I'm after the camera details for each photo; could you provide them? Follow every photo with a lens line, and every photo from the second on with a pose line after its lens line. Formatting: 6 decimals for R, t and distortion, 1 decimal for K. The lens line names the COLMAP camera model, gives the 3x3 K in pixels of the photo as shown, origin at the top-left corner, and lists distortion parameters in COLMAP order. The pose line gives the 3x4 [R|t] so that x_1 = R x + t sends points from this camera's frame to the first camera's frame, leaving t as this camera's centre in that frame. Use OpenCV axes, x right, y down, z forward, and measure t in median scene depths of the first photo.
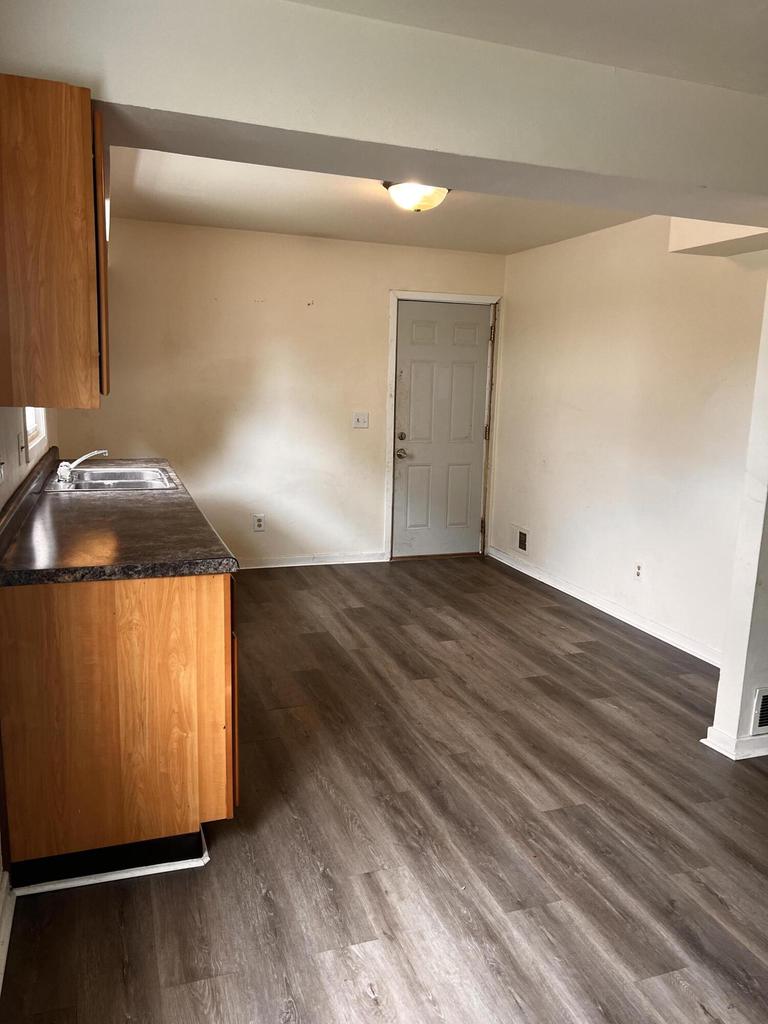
lens RADIAL K [[768.4, 0, 384.0], [0, 768.4, 512.0], [0, 0, 1]] dist [0.063905, -0.073264]
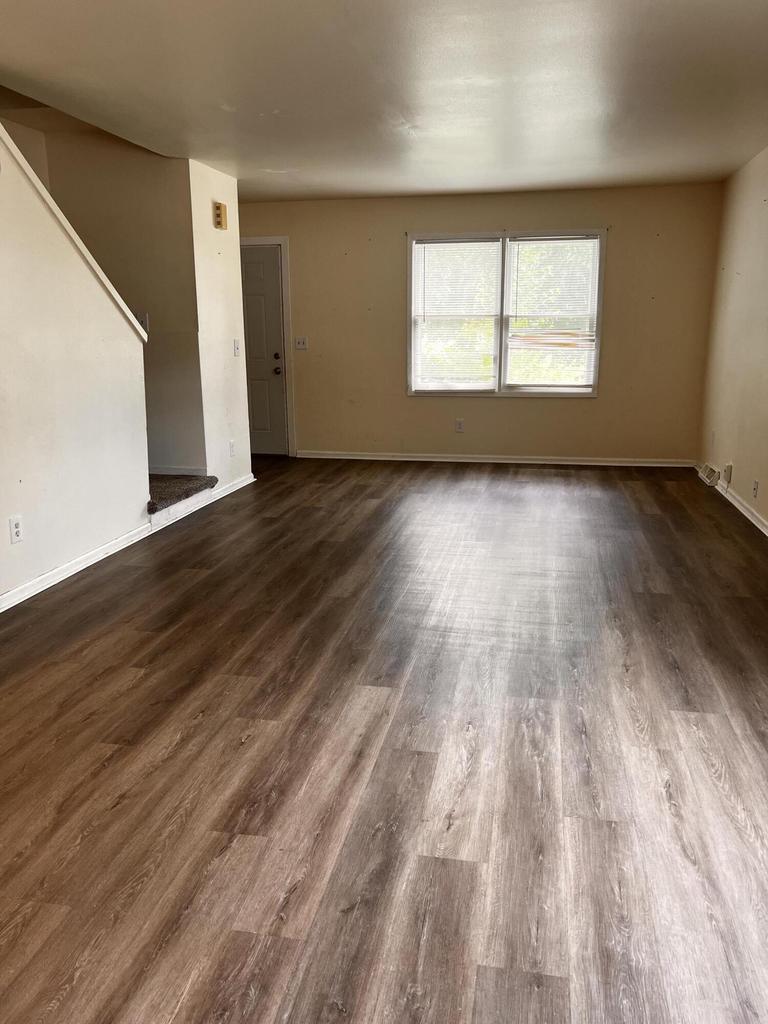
lens RADIAL K [[768.4, 0, 384.0], [0, 768.4, 512.0], [0, 0, 1]] dist [0.063905, -0.073264]
pose [[-0.856768, -0.136369, 0.497345, 0.001458], [0.072192, 0.923192, 0.377497, -0.147843], [-0.510624, 0.359332, -0.781117, 1.290715]]
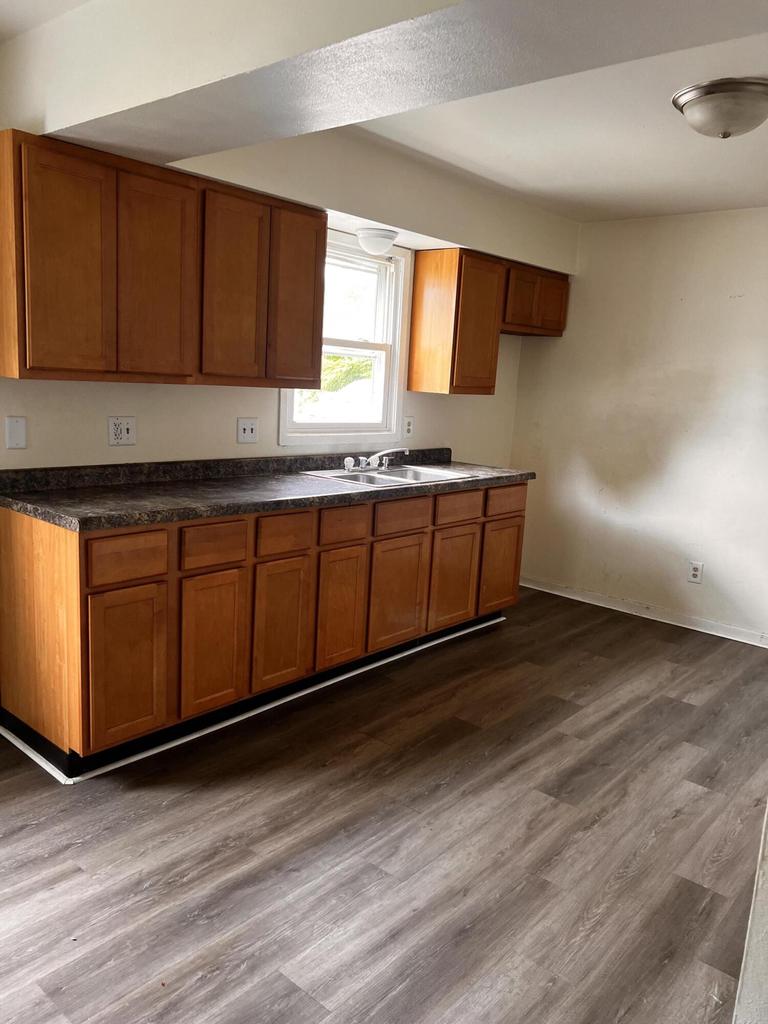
lens RADIAL K [[776.5, 0, 384.0], [0, 776.5, 512.0], [0, 0, 1]] dist [0.016602, -0.000871]
pose [[0.496443, 0.157849, -0.853597, 0.848887], [-0.192559, 0.978855, 0.069022, -0.097295], [0.846443, 0.130103, 0.516341, 0.702820]]
